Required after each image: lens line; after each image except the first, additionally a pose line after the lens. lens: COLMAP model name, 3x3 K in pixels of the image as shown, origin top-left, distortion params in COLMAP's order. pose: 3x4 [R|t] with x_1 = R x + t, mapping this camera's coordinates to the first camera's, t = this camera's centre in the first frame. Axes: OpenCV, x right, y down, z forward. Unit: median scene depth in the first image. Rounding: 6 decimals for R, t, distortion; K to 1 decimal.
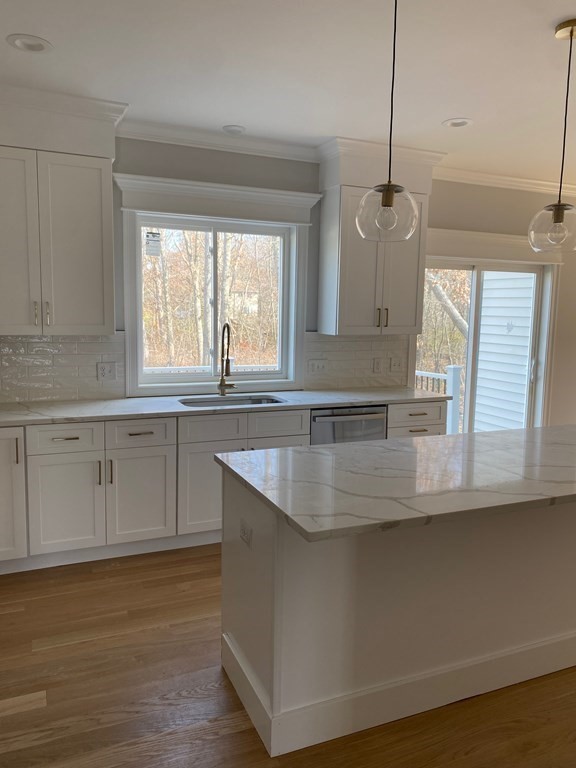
lens RADIAL K [[586.7, 0, 291.0], [0, 586.7, 383.1], [0, 0, 1]] dist [0.035713, -0.026562]
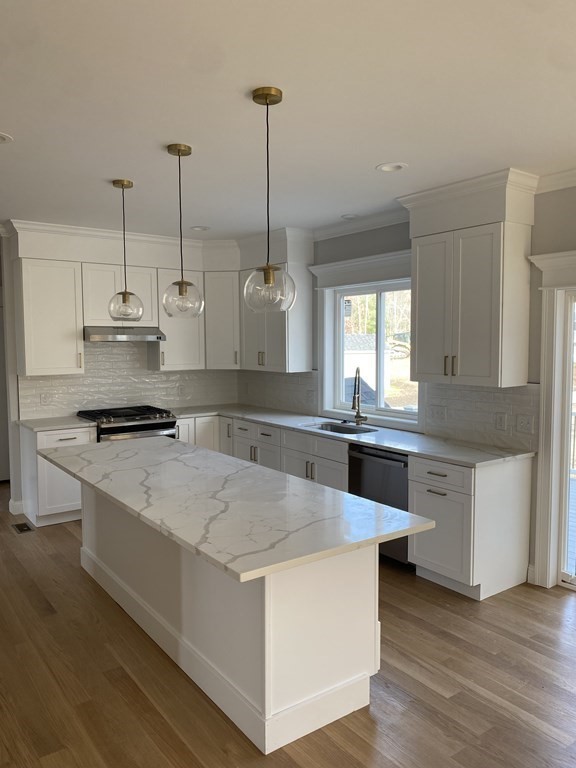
lens RADIAL K [[586.7, 0, 285.4], [0, 586.7, 388.8], [0, 0, 1]] dist [0.035713, -0.026562]
pose [[0.199367, 0.064803, -0.977780, 1.073152], [-0.111617, 0.992819, 0.043041, -0.092054], [0.973547, 0.100555, 0.205169, 0.593970]]
